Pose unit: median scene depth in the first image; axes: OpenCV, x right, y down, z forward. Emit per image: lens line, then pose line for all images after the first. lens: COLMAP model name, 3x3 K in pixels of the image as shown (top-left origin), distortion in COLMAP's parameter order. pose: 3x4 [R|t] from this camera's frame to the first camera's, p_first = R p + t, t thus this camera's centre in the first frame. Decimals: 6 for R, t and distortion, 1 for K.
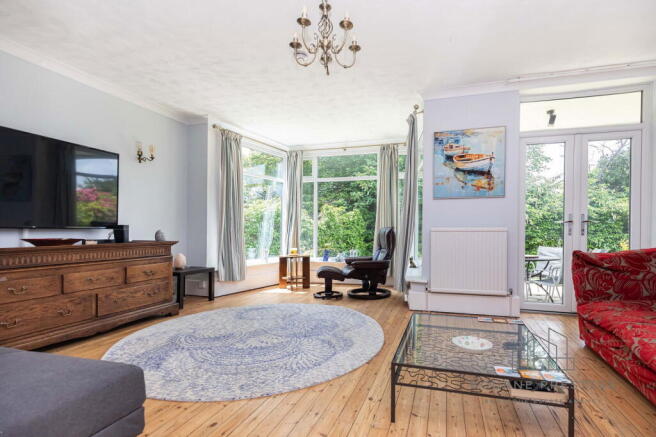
lens RADIAL K [[307.2, 0, 367.7], [0, 307.2, 231.1], [0, 0, 1]] dist [0.001713, 0.000033]
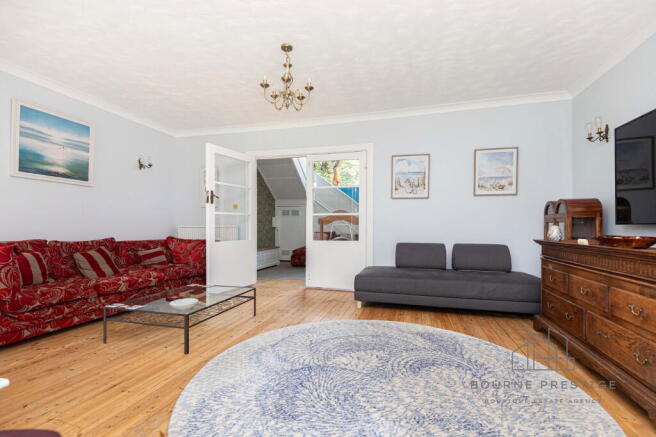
lens RADIAL K [[298.0, 0, 330.4], [0, 298.0, 223.0], [0, 0, 1]] dist [0.000767, -0.000215]
pose [[-0.999859, -0.004581, 0.016177, -0.206058], [-0.004777, 0.999915, -0.012104, 0.002262], [-0.016120, -0.012179, -0.999796, 1.340888]]
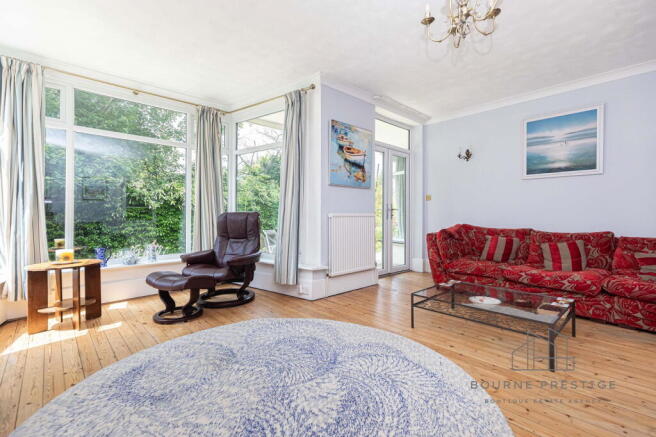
lens RADIAL K [[294.3, 0, 326.7], [0, 294.3, 215.6], [0, 0, 1]] dist [0.001977, 0.000493]
pose [[0.537300, -0.002515, 0.843387, -0.622744], [0.000811, 0.999997, 0.002465, -0.006217], [-0.843391, -0.000640, 0.537300, 0.497999]]
